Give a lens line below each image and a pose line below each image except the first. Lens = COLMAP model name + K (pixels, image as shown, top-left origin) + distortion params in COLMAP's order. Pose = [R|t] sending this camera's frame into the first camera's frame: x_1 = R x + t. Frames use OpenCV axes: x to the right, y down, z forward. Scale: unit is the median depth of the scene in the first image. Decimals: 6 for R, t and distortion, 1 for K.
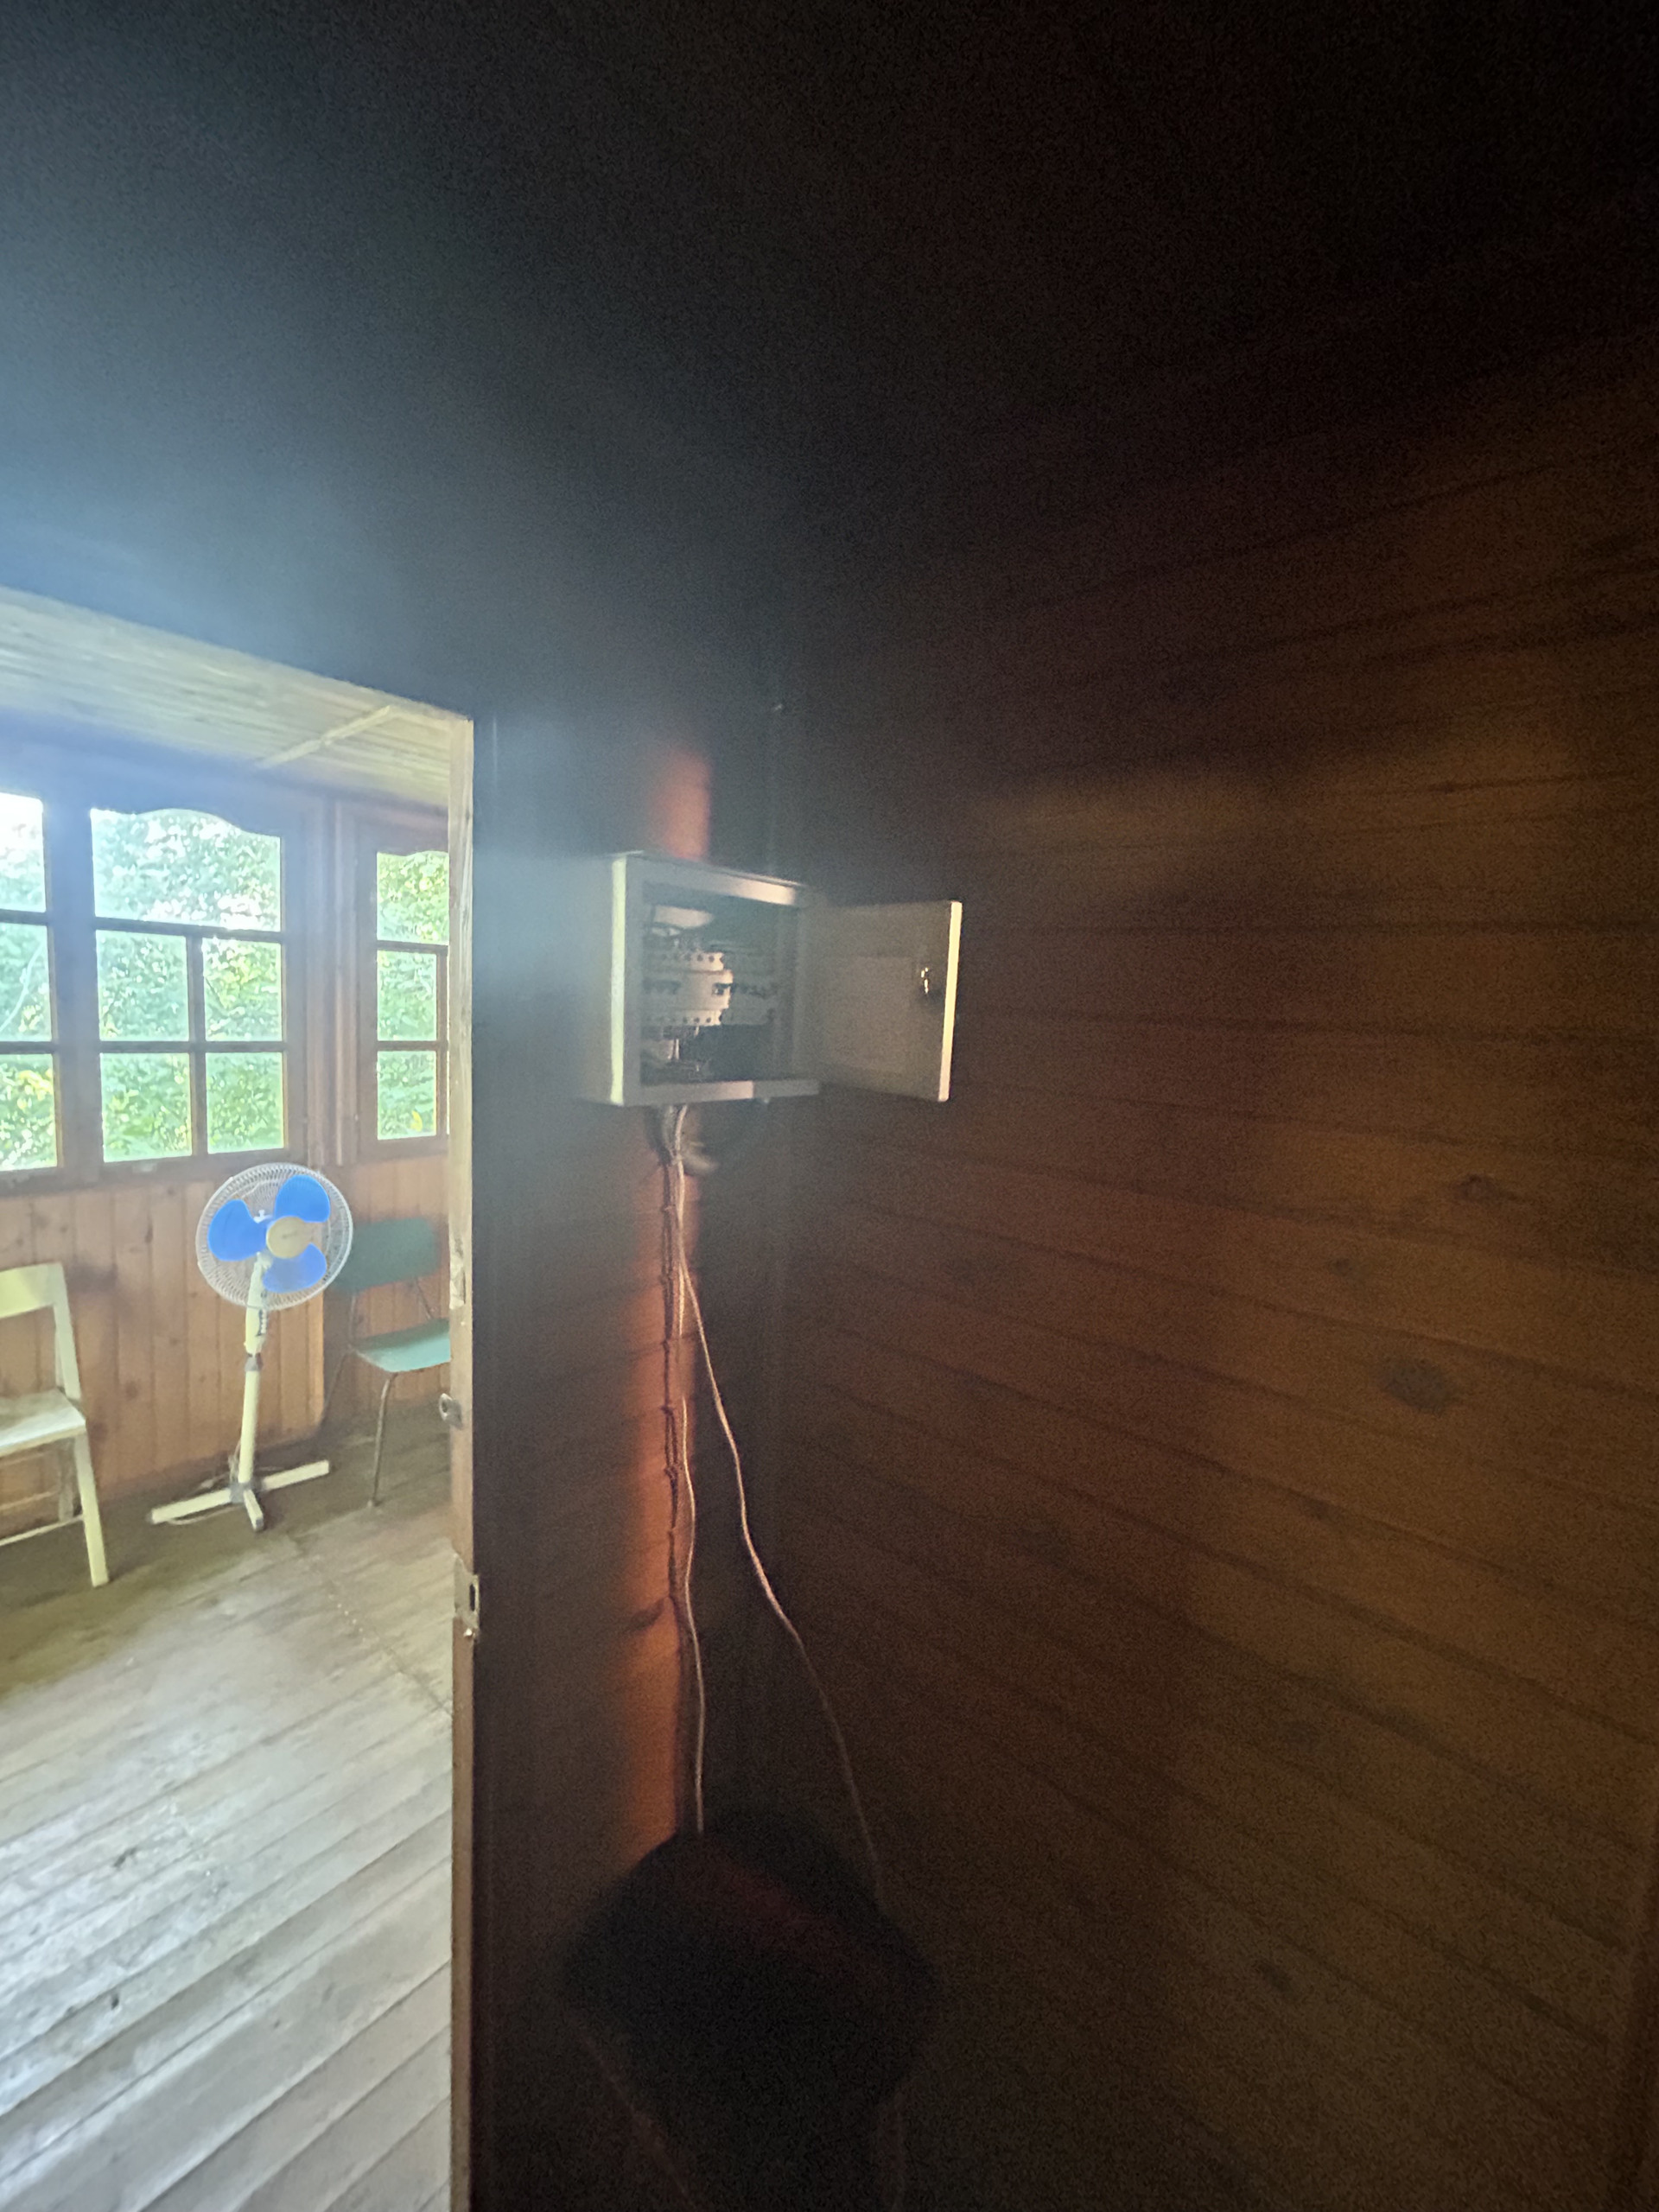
lens RADIAL K [[899.5, 0, 829.5], [0, 899.5, 1106.0], [0, 0, 1]] dist [0.000052, 0.000045]
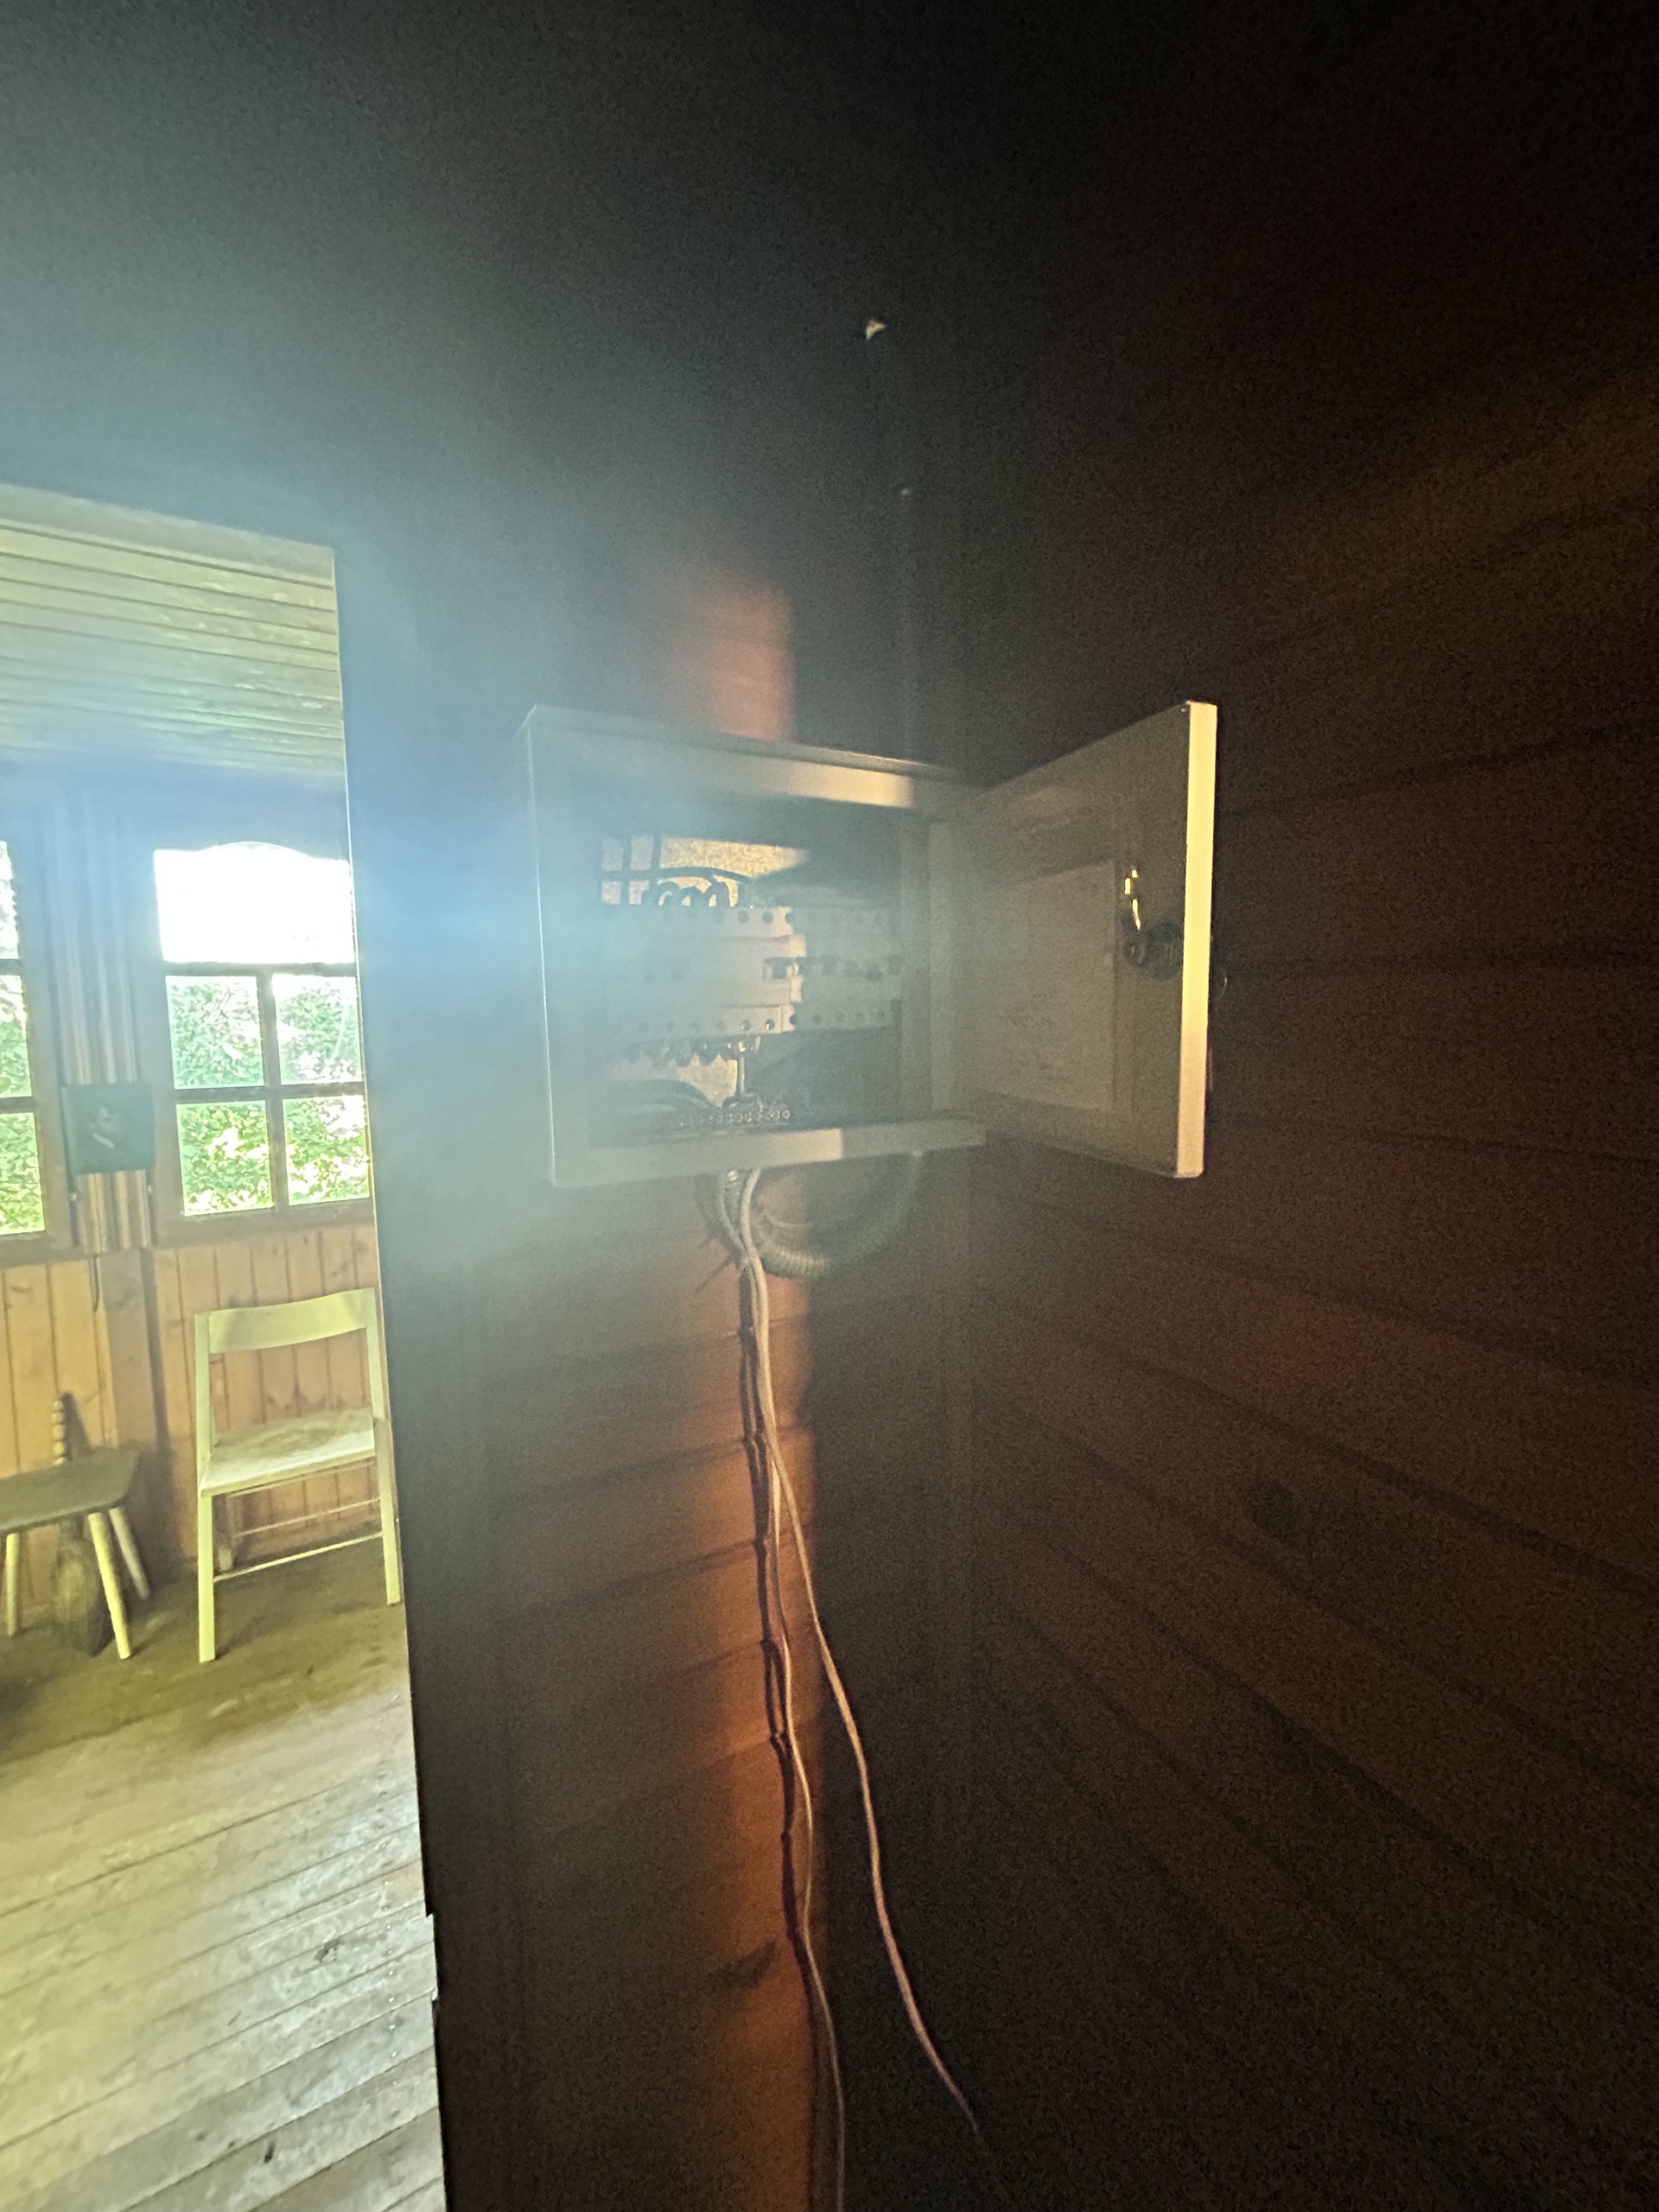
lens RADIAL K [[899.5, 0, 829.5], [0, 899.5, 1106.0], [0, 0, 1]] dist [0.000052, 0.000045]
pose [[0.933736, -0.028170, -0.356852, 0.094805], [0.025069, 0.999597, -0.013313, -0.030666], [0.357083, 0.003484, 0.934066, 0.424454]]
